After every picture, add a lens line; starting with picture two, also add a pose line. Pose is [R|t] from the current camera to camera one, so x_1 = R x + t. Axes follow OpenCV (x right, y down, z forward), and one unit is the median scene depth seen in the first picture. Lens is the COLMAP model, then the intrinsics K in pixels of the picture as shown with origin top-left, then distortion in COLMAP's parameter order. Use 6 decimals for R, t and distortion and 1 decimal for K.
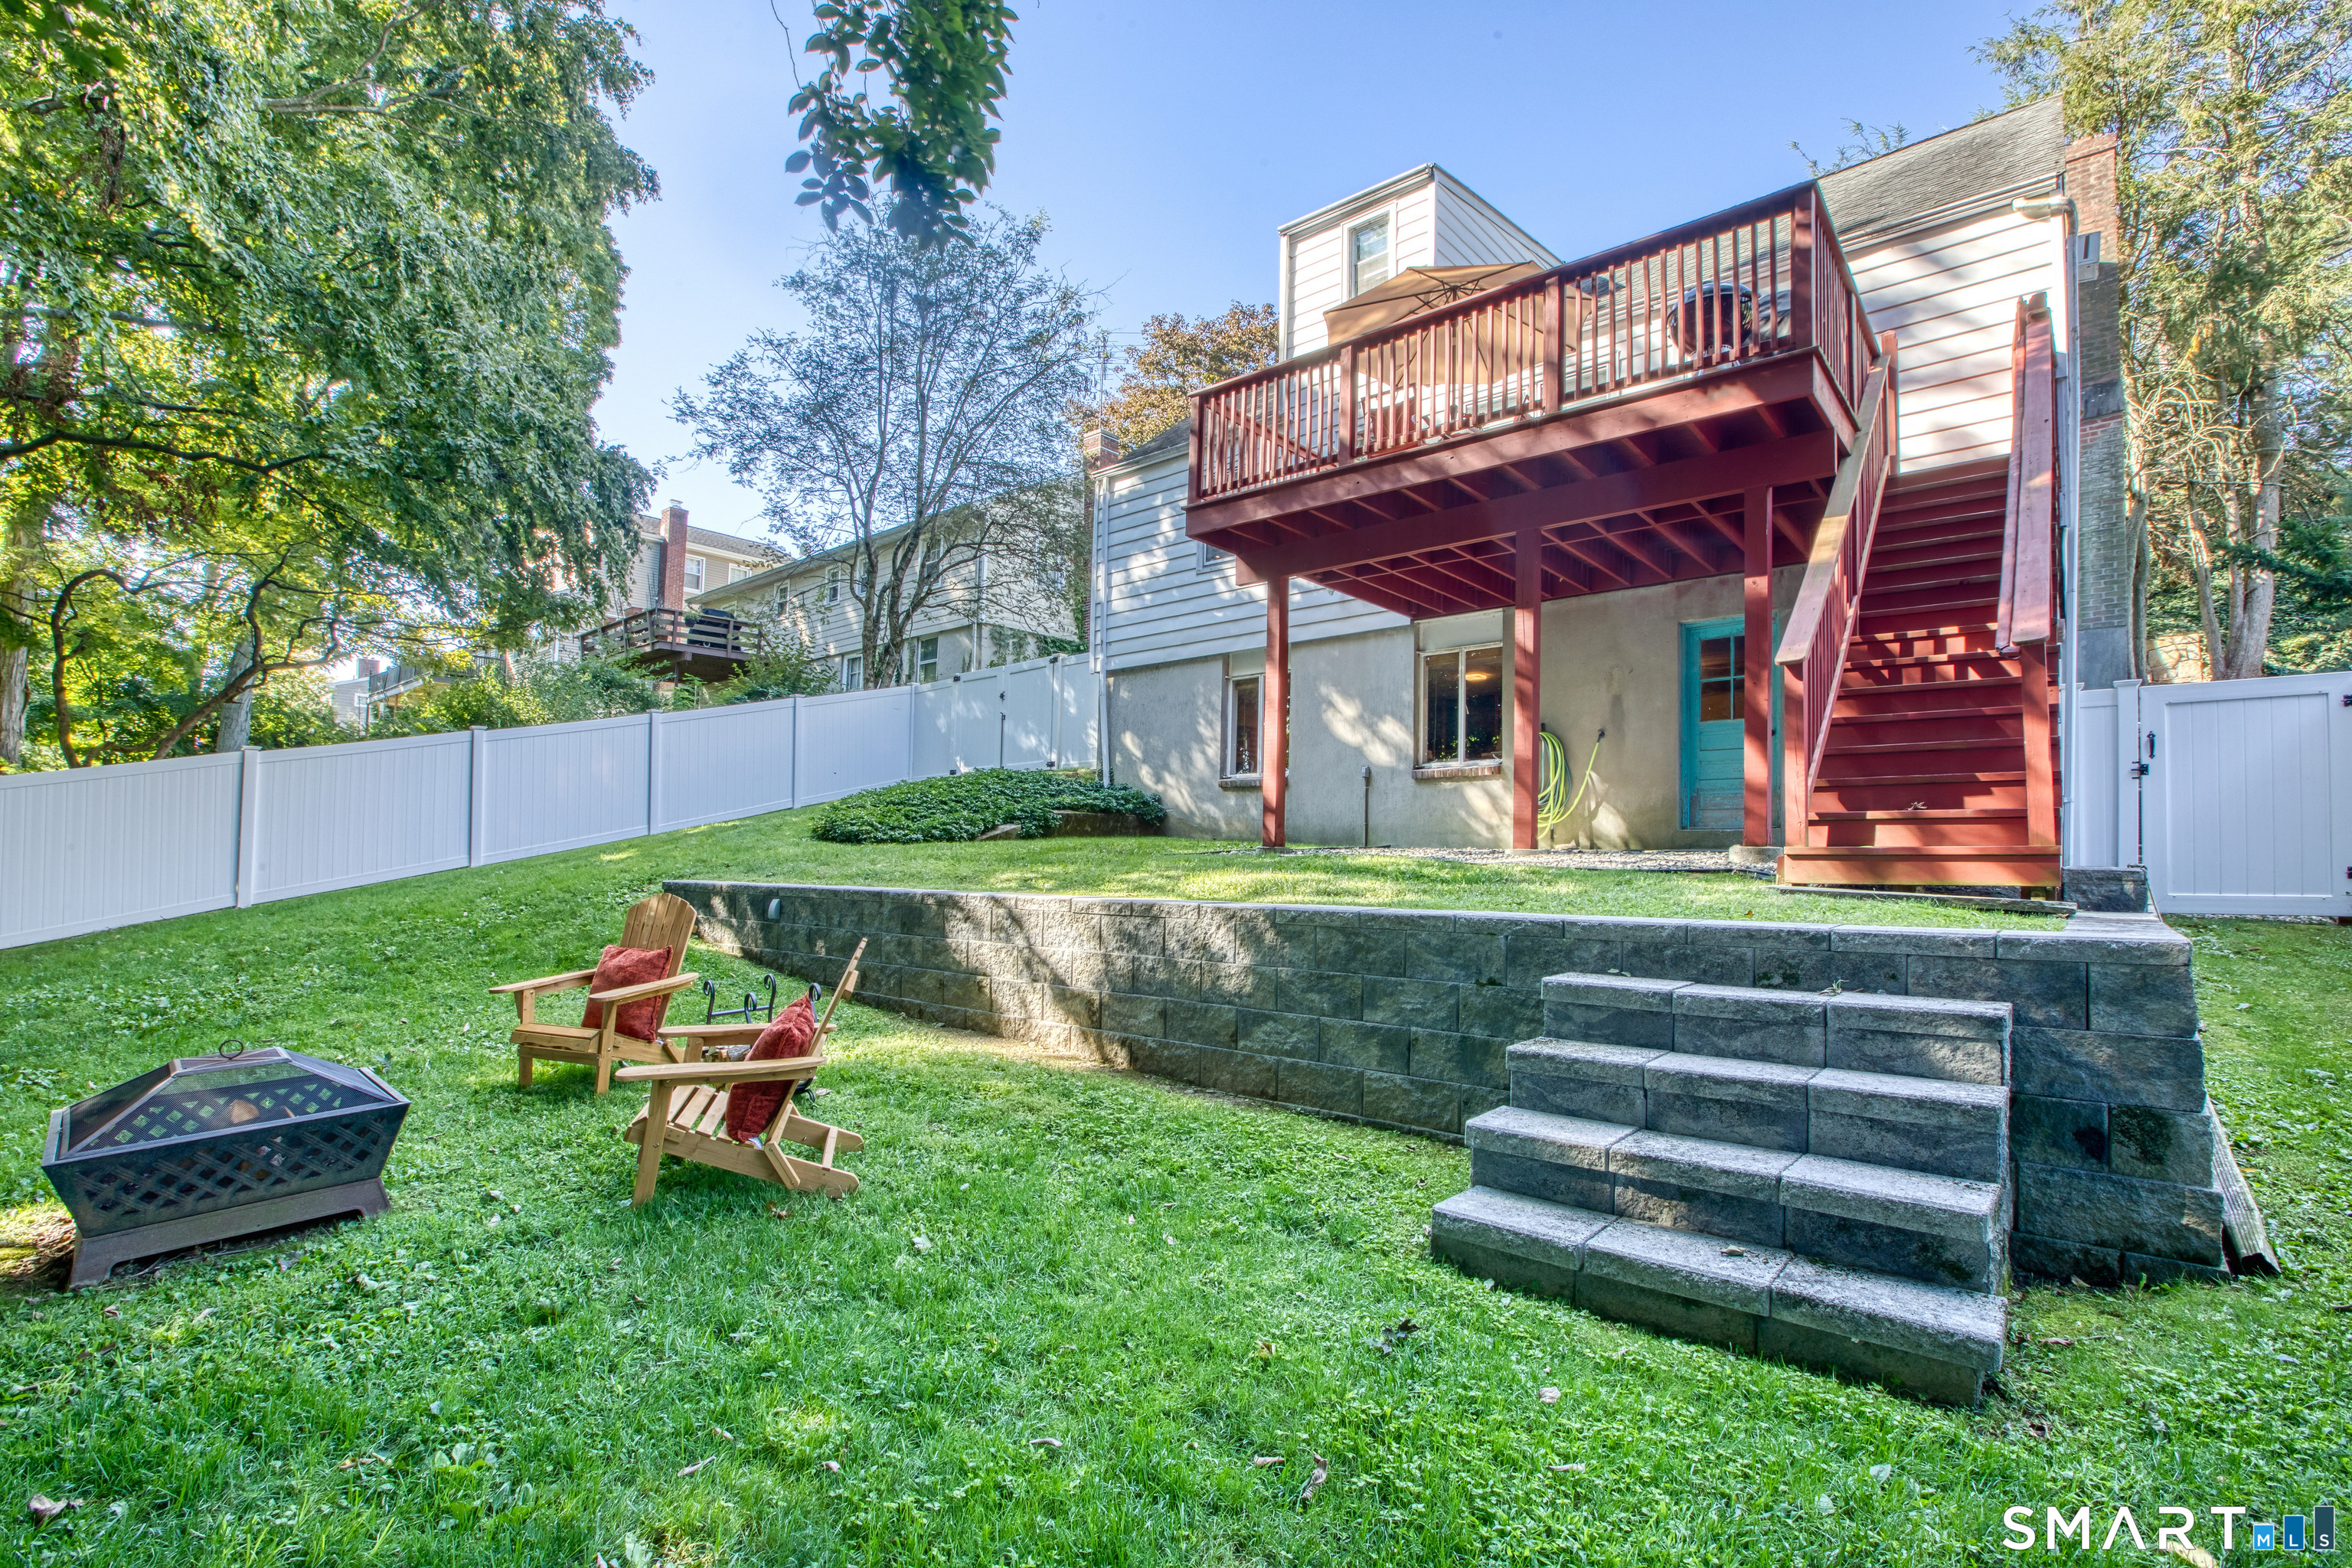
lens RADIAL K [[1074.9, 0, 1174.5], [0, 1074.9, 839.5], [0, 0, 1]] dist [-0.020486, 0.005369]
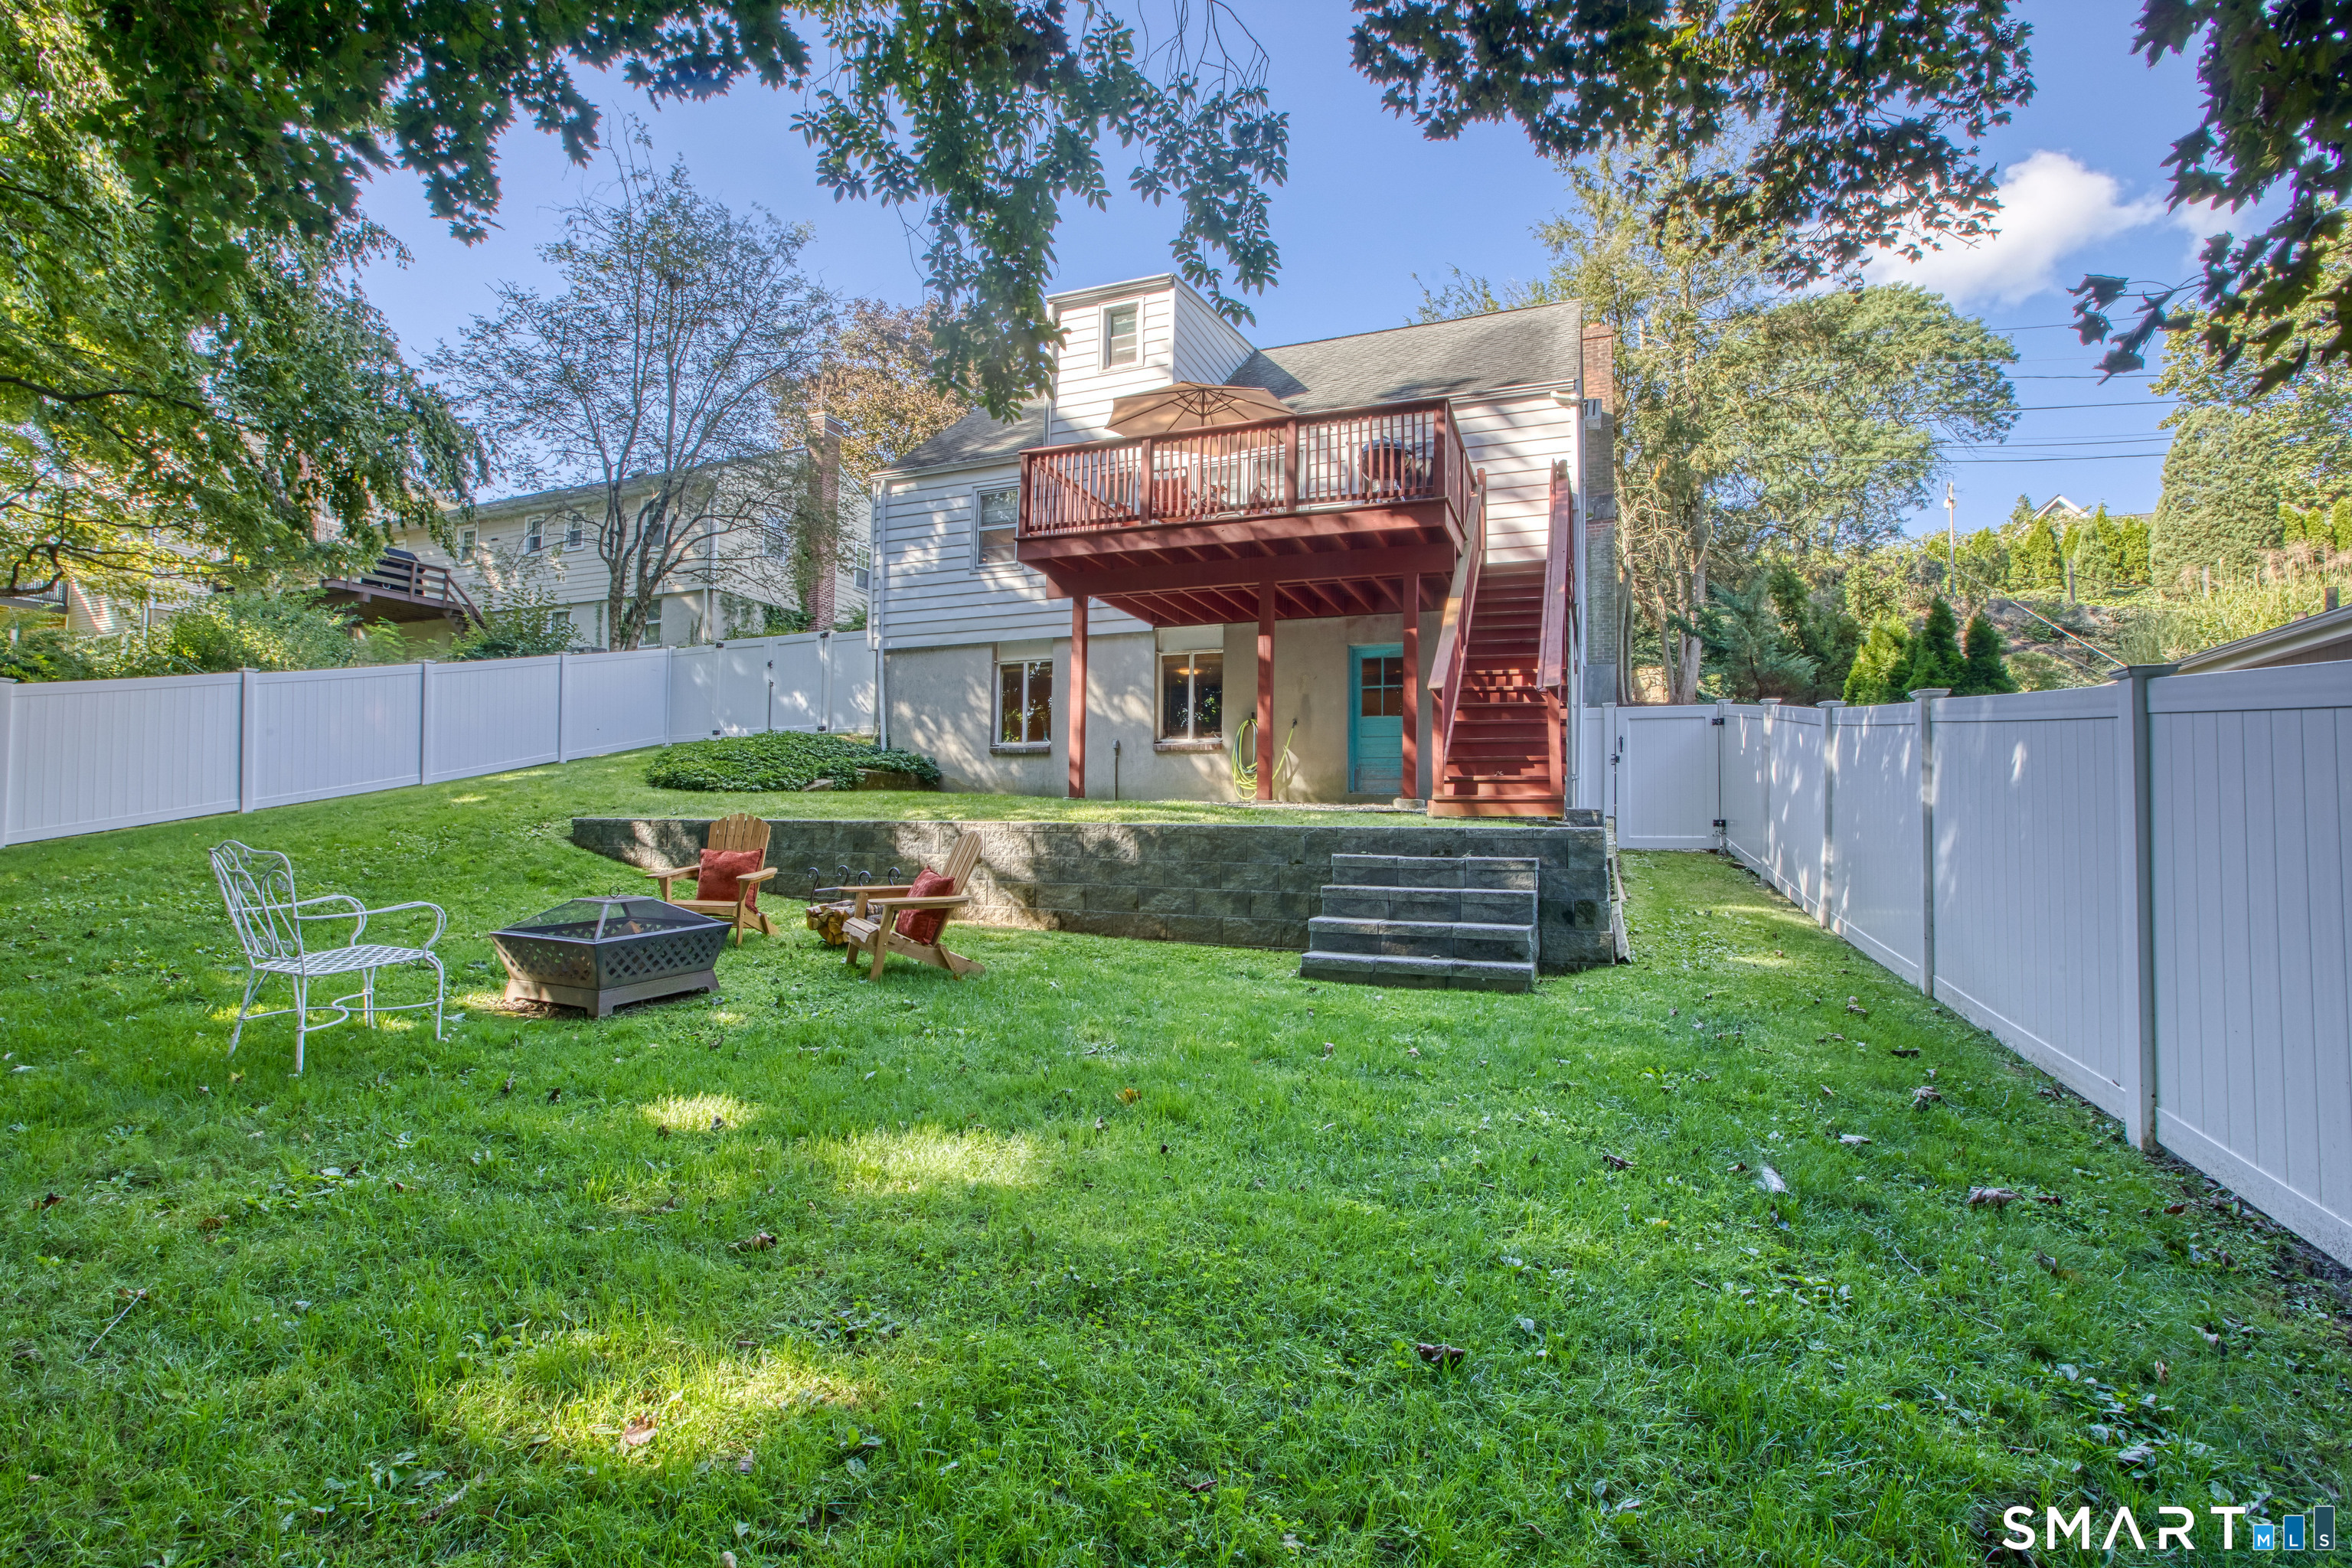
lens RADIAL K [[1074.9, 0, 1173.2], [0, 1074.9, 791.4], [0, 0, 1]] dist [-0.020486, 0.005369]
pose [[0.947269, 0.020390, 0.319791, -0.190870], [-0.013997, 0.999654, -0.022276, 0.022845], [-0.320134, 0.016626, 0.947226, -0.256023]]
